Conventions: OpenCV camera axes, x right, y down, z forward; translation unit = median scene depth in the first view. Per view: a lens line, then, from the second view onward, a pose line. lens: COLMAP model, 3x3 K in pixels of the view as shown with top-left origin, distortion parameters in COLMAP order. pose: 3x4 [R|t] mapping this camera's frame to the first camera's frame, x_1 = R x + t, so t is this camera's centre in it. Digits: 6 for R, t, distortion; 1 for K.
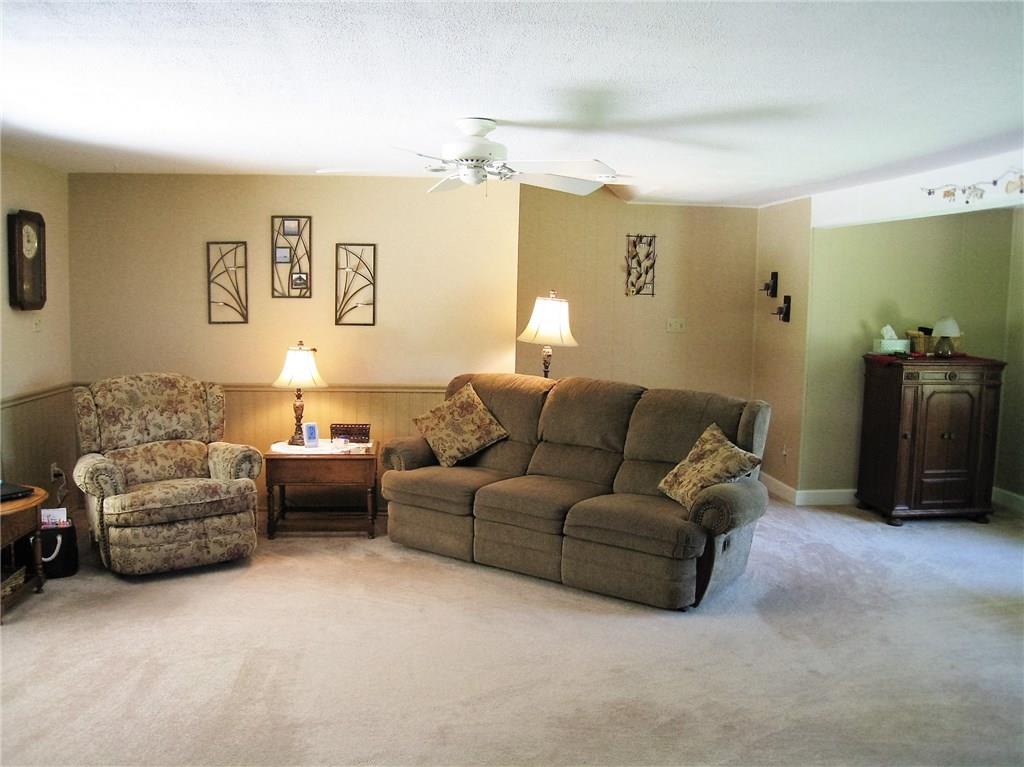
lens RADIAL K [[849.8, 0, 505.8], [0, 849.8, 385.9], [0, 0, 1]] dist [-0.156203, 0.104132]
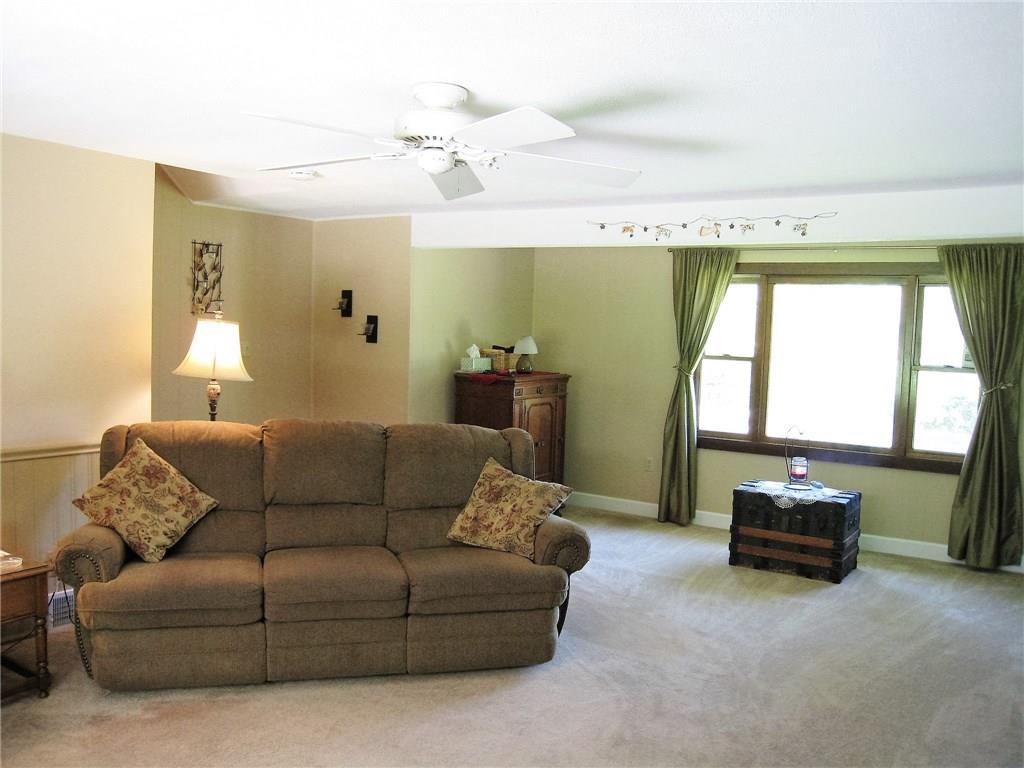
lens RADIAL K [[849.8, 0, 505.8], [0, 849.8, 386.4], [0, 0, 1]] dist [-0.156203, 0.104132]
pose [[0.632387, -0.051819, 0.772917, -0.371793], [0.062366, 0.997927, 0.015878, -0.038137], [-0.772138, 0.038163, 0.634308, 0.312354]]
